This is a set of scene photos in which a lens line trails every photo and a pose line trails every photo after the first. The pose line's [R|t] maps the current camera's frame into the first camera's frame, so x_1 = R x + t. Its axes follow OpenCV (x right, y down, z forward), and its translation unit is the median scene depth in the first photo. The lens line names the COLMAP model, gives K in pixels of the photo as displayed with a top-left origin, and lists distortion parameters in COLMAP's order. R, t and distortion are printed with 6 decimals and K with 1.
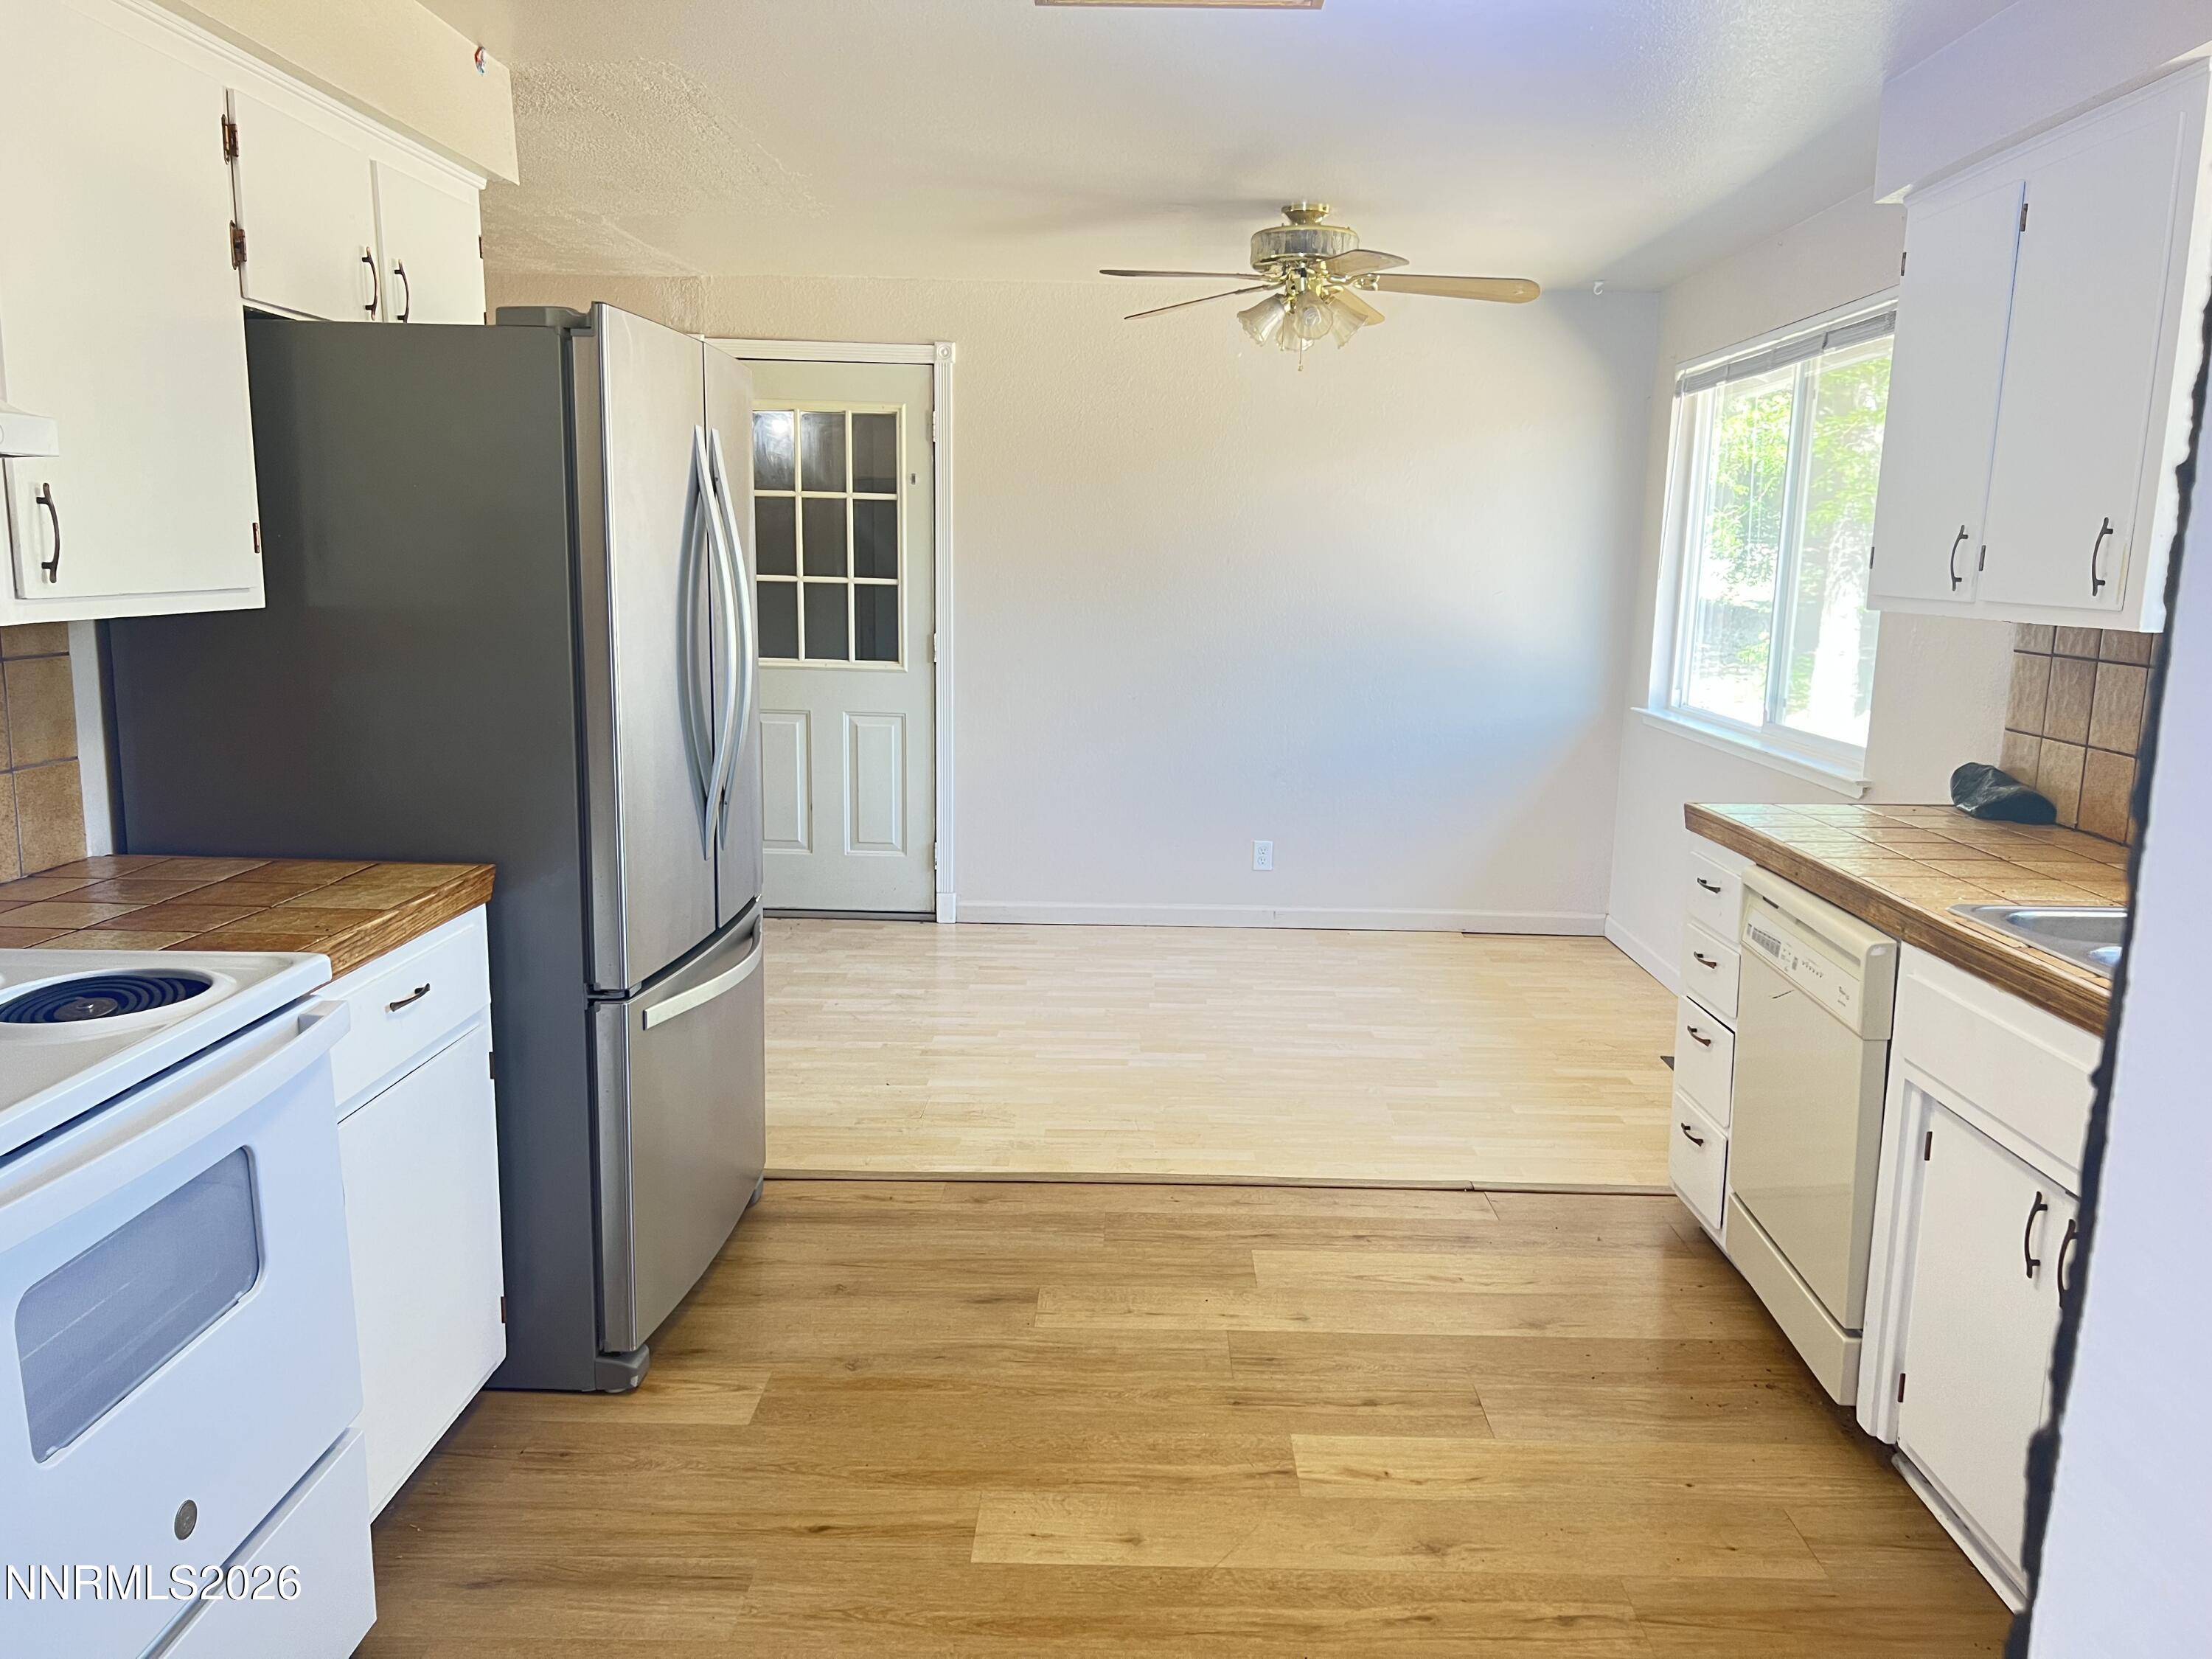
lens RADIAL K [[1664.6, 0, 1120.1], [0, 1664.6, 831.0], [0, 0, 1]] dist [0.063398, -0.075573]
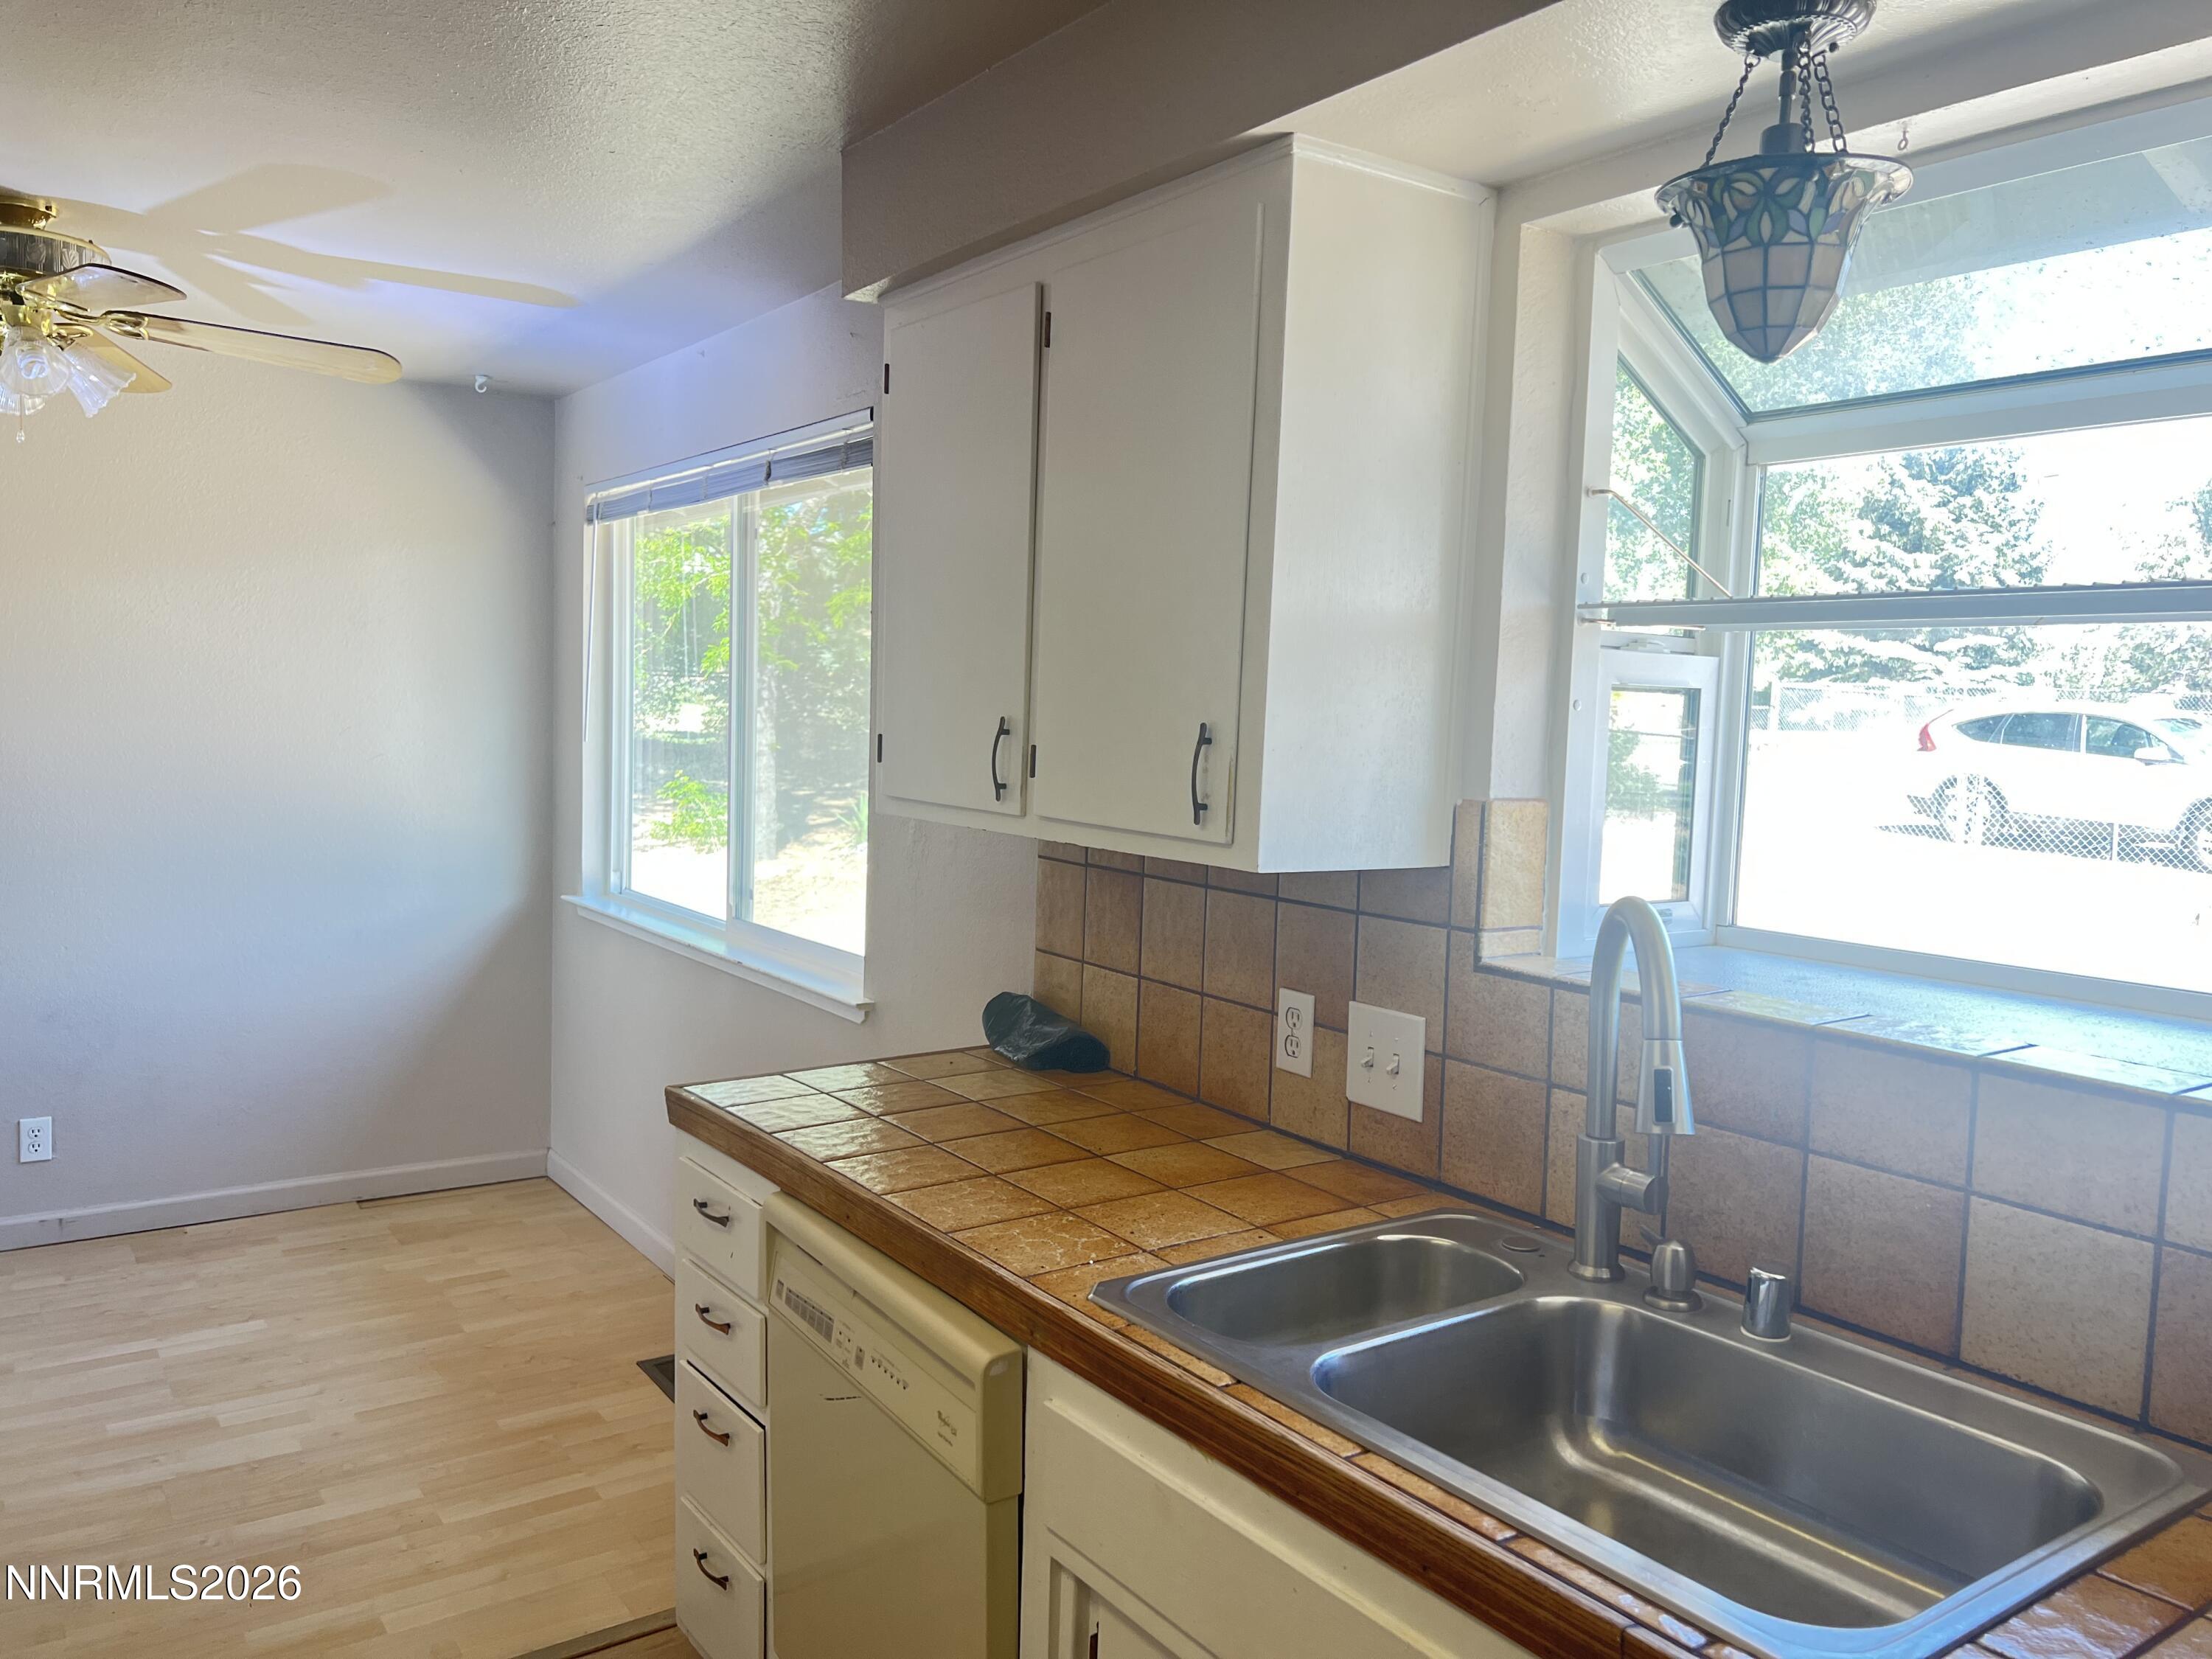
lens RADIAL K [[1694.4, 0, 1204.7], [0, 1694.4, 857.0], [0, 0, 1]] dist [0.066688, -0.119679]
pose [[0.787192, -0.048153, 0.614825, 0.077493], [0.086702, 0.995687, -0.033026, -0.070940], [-0.610582, 0.079304, 0.787972, 0.283611]]
